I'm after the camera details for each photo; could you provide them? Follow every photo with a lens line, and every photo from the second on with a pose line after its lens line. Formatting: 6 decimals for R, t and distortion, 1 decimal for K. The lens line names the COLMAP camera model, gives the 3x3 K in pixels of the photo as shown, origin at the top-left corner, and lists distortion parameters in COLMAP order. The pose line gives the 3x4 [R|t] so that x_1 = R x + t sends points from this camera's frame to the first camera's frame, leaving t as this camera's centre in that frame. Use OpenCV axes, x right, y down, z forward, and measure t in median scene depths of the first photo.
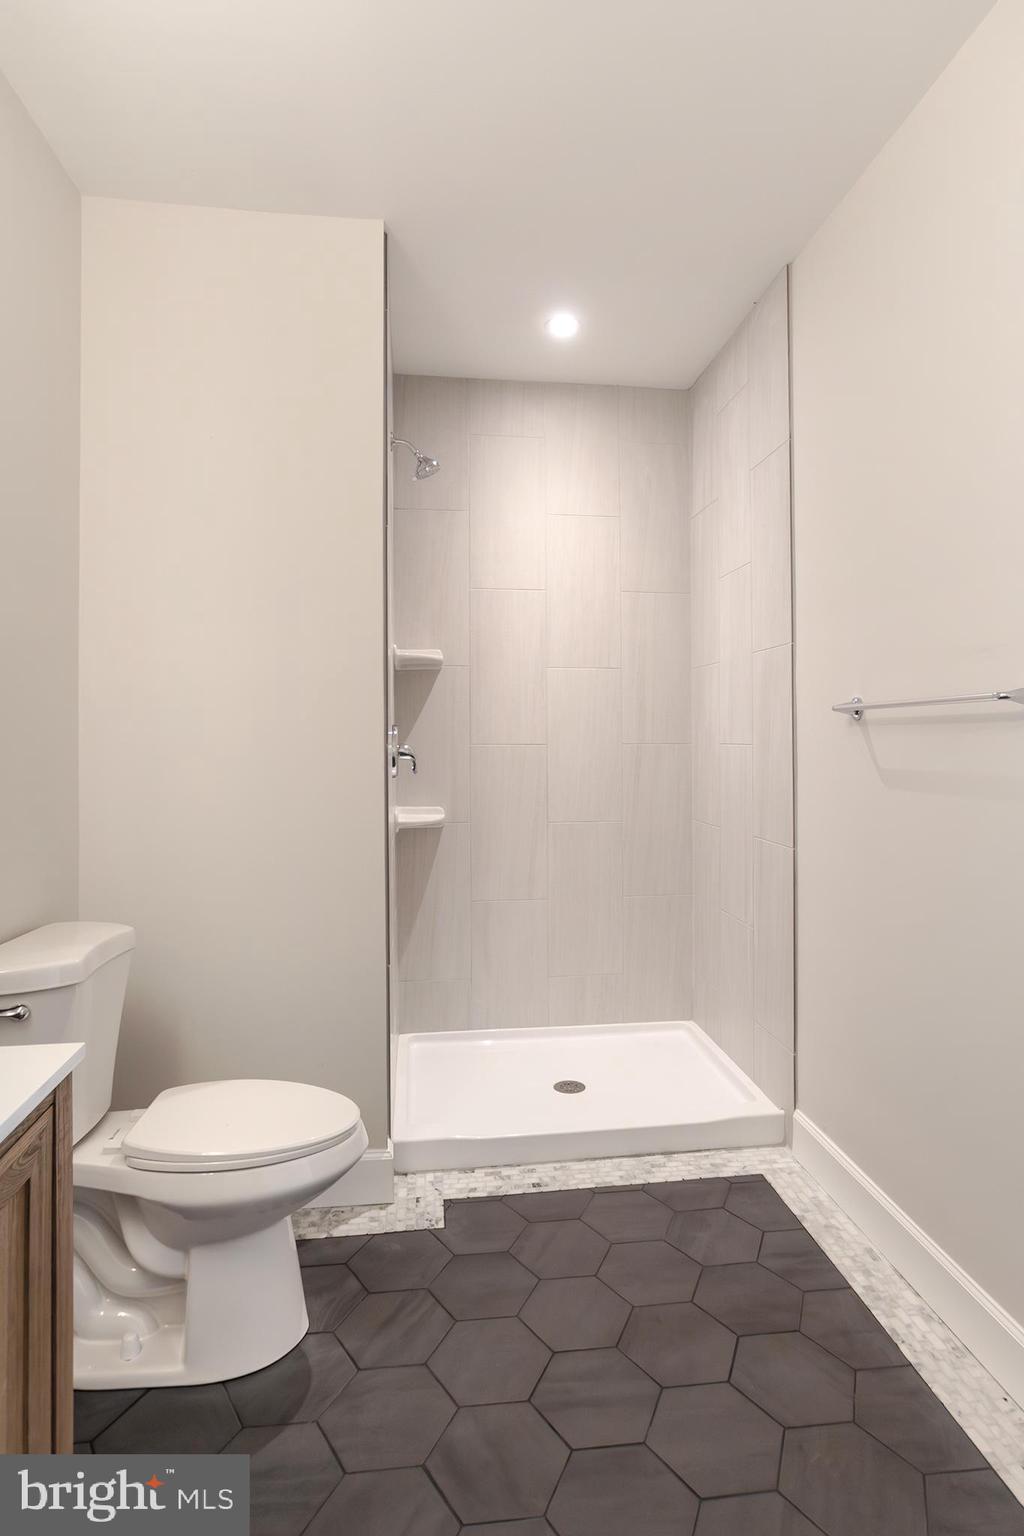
lens RADIAL K [[805.1, 0, 511.0], [0, 805.1, 756.9], [0, 0, 1]] dist [-0.013795, 0.003571]
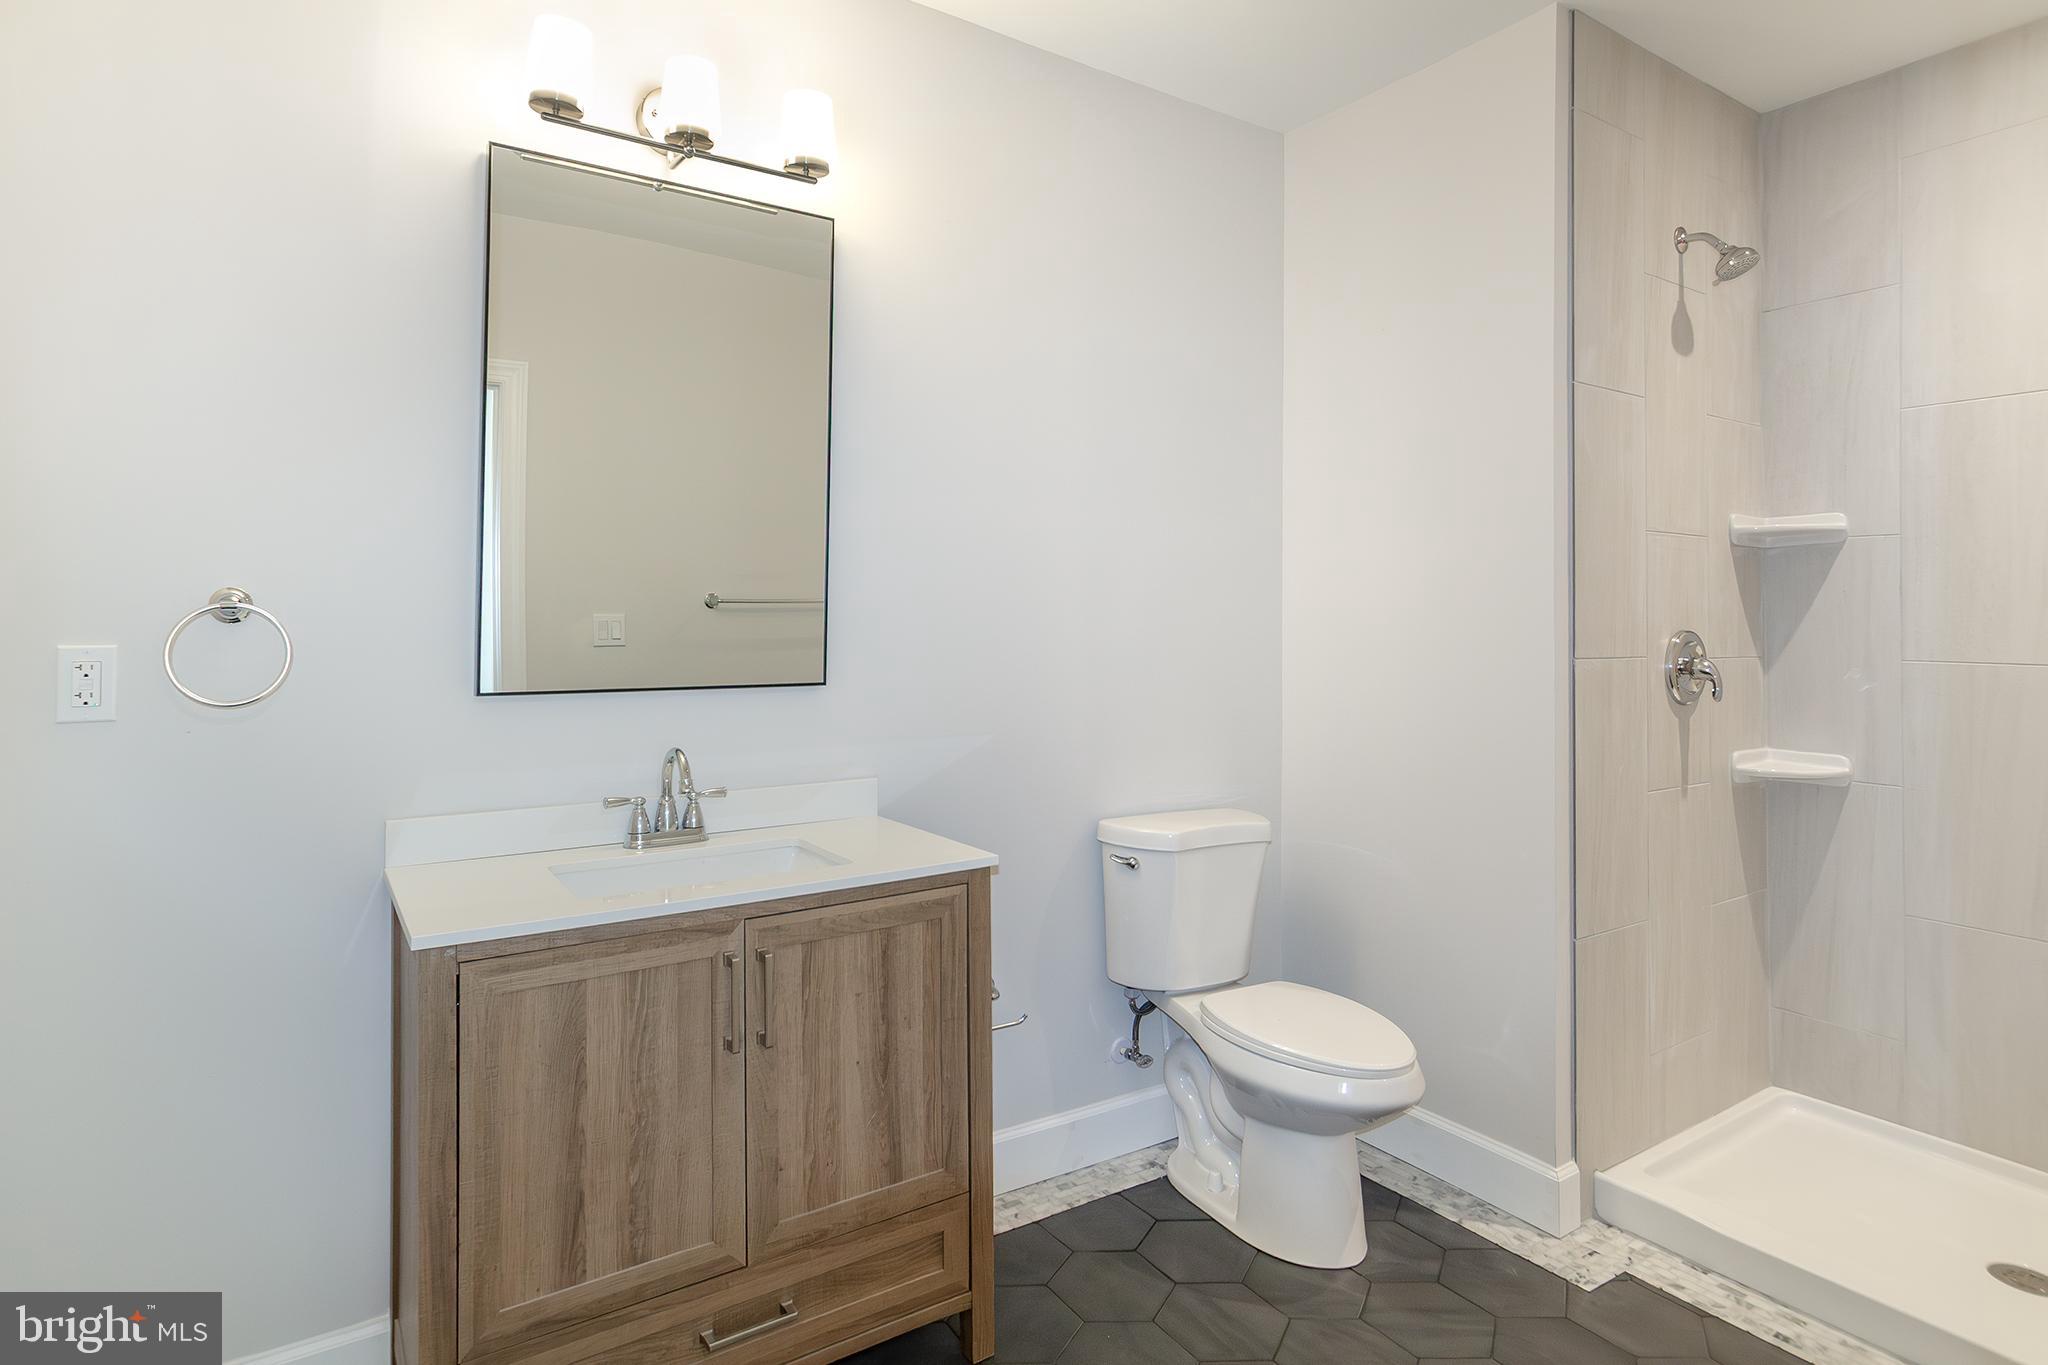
lens RADIAL K [[1073.5, 0, 996.9], [0, 1073.5, 605.6], [0, 0, 1]] dist [-0.013795, 0.003571]
pose [[0.424692, -0.008211, -0.905301, 0.565017], [-0.018839, 0.999662, -0.017905, -0.042673], [0.905142, 0.024659, 0.424394, 0.027181]]
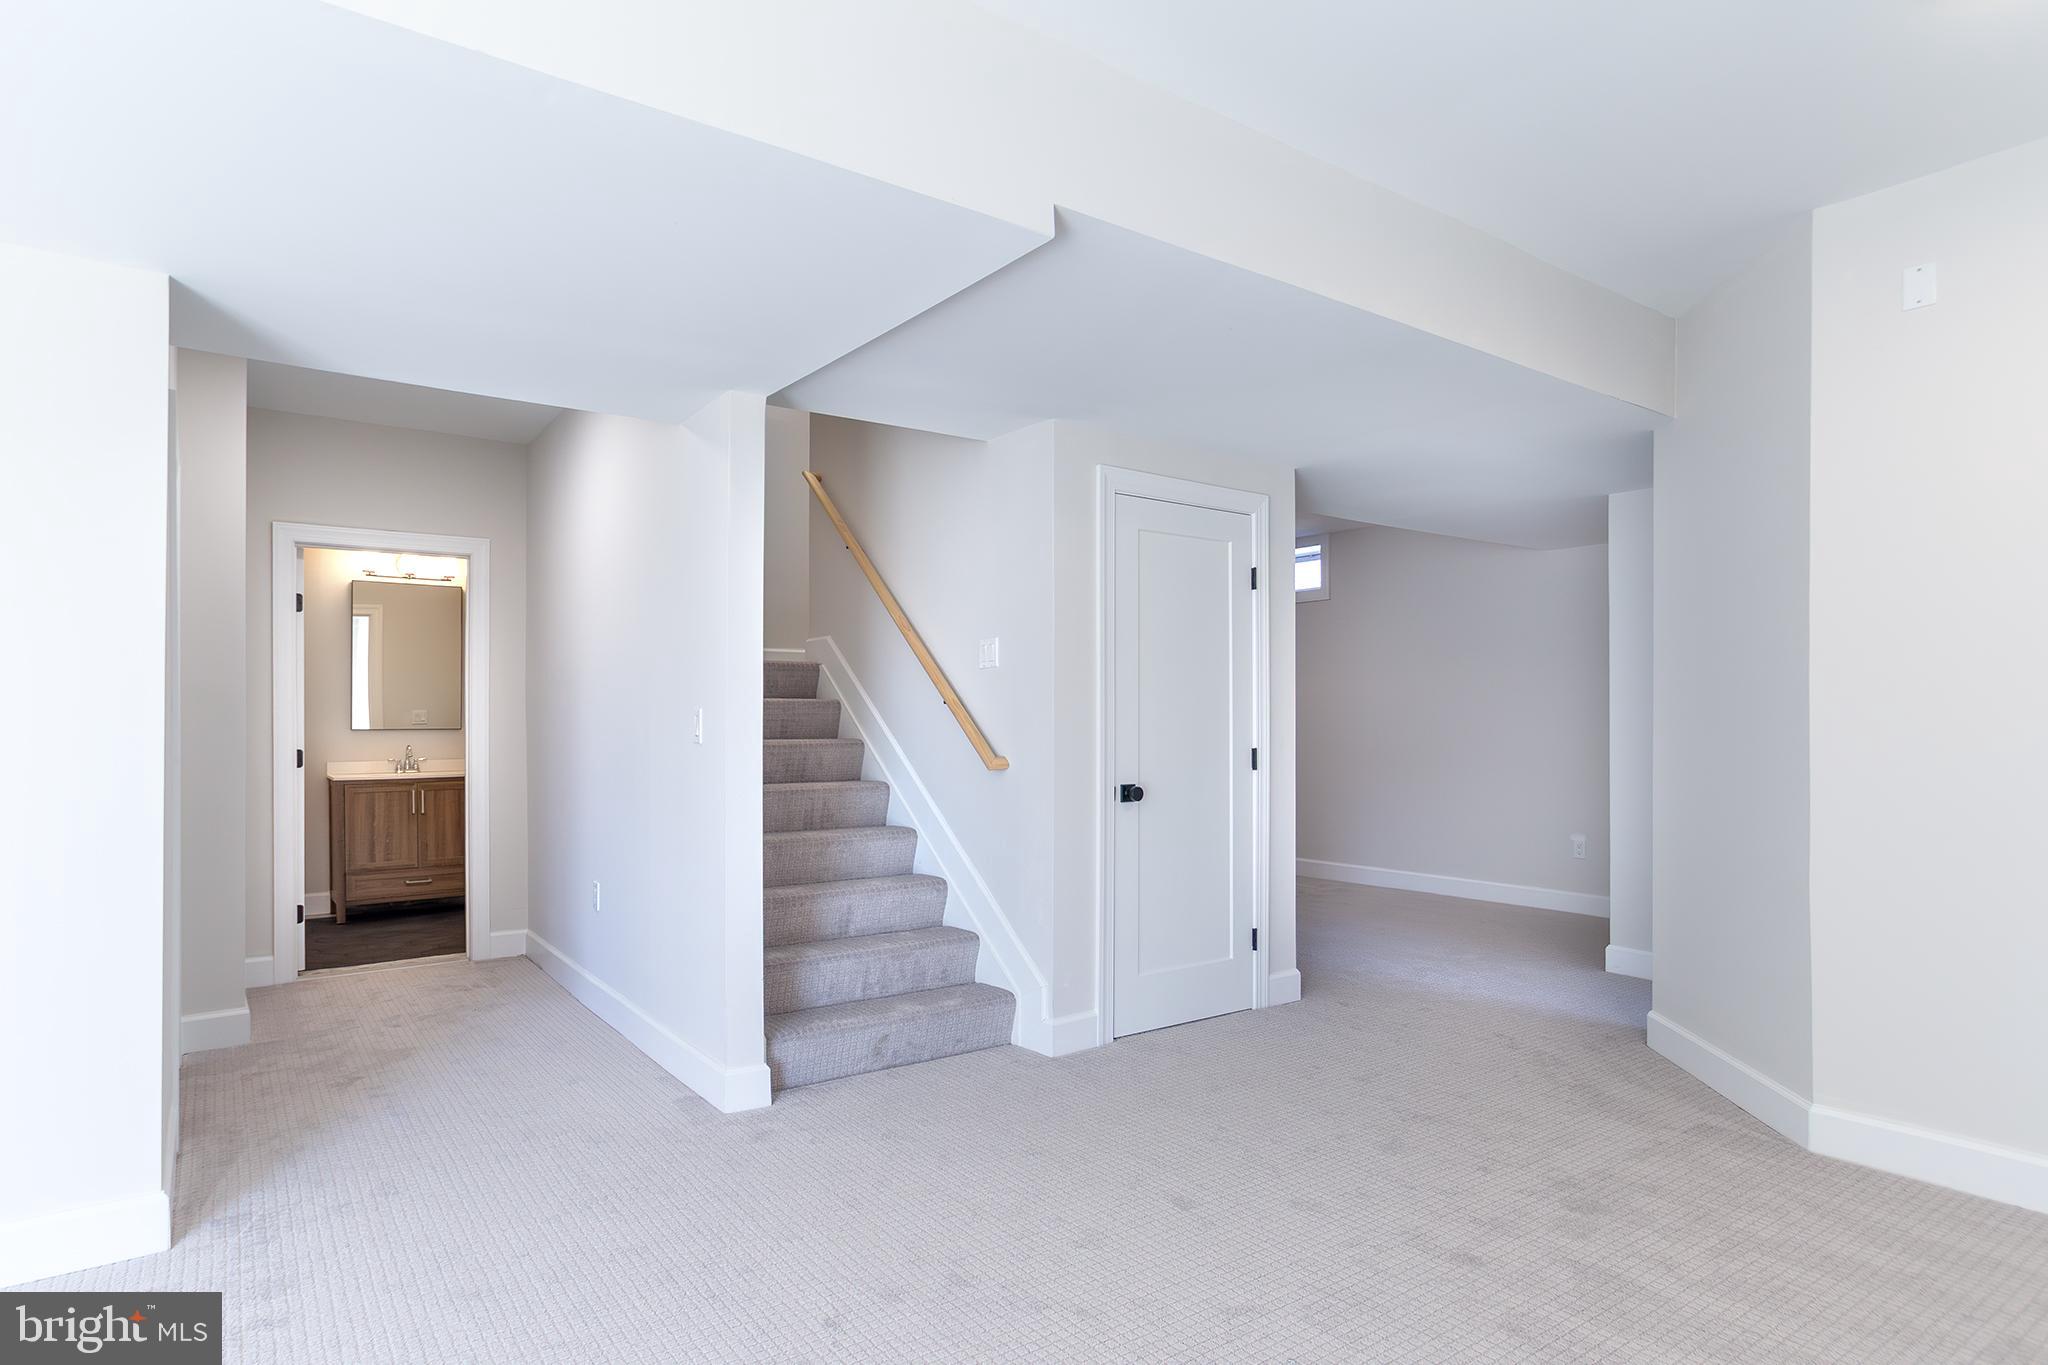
lens RADIAL K [[1073.5, 0, 979.9], [0, 1073.5, 730.0], [0, 0, 1]] dist [-0.013795, 0.003571]
pose [[0.452165, 0.006033, -0.891914, 3.095193], [-0.013725, 0.999906, -0.000195, -0.007282], [0.891829, 0.012330, 0.452205, 0.228878]]
